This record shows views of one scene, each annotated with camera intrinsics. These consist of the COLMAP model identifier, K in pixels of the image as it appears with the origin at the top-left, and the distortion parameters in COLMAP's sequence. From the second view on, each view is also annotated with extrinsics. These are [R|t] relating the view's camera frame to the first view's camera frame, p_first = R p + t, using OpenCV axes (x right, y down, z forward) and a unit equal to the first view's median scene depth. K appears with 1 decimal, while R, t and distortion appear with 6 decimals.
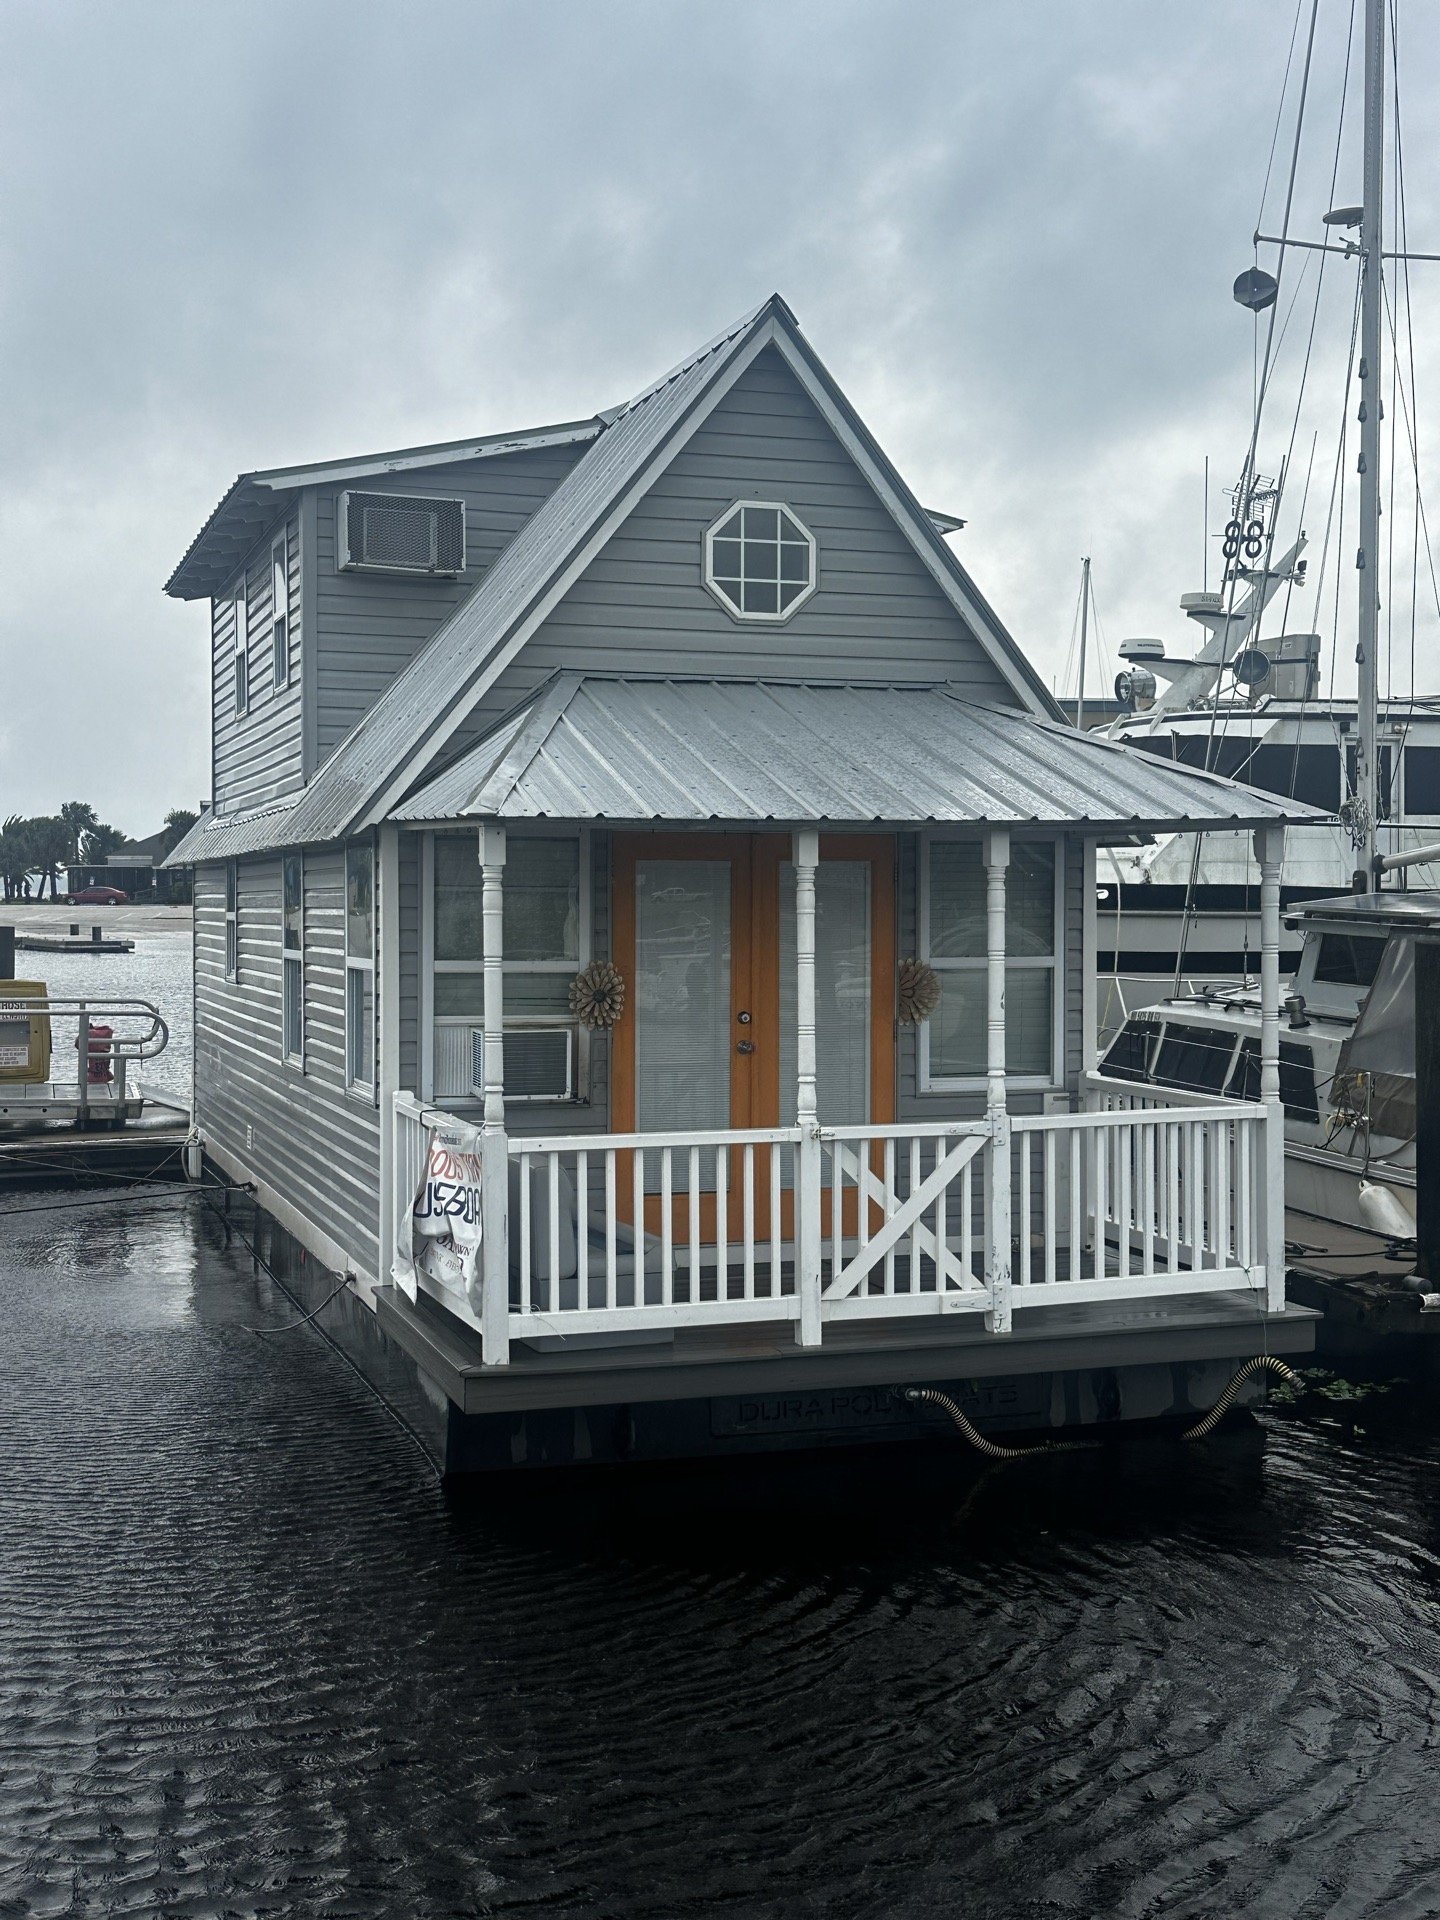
lens RADIAL K [[2299.7, 0, 723.4], [0, 2299.7, 957.3], [0, 0, 1]] dist [0.163435, 0.000000]
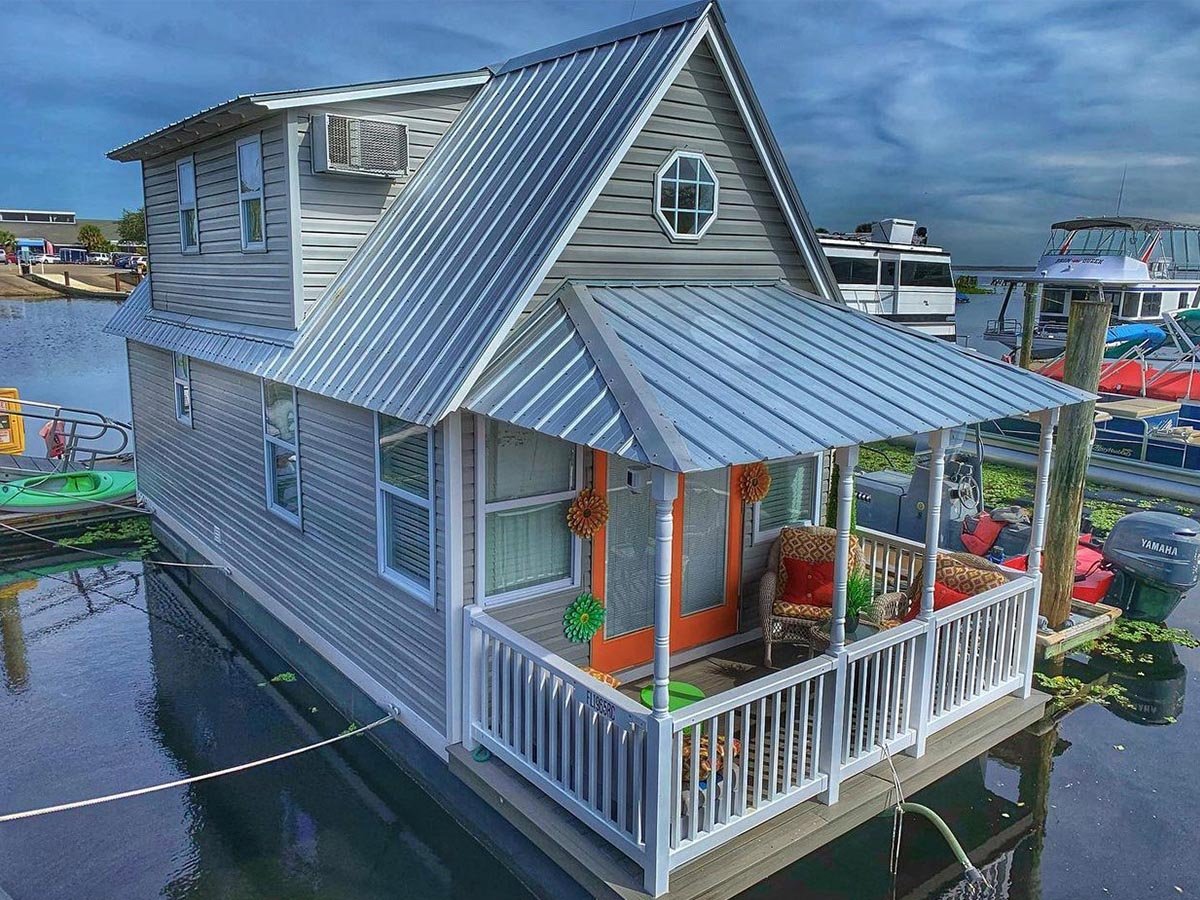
lens RADIAL K [[943.3, 0, 595.9], [0, 943.3, 452.1], [0, 0, 1]] dist [-0.001090, -0.001379]
pose [[0.943616, -0.045904, 0.327843, -0.229760], [-0.009899, 0.985984, 0.166549, -0.113514], [-0.330893, -0.160403, 0.929936, 0.463828]]
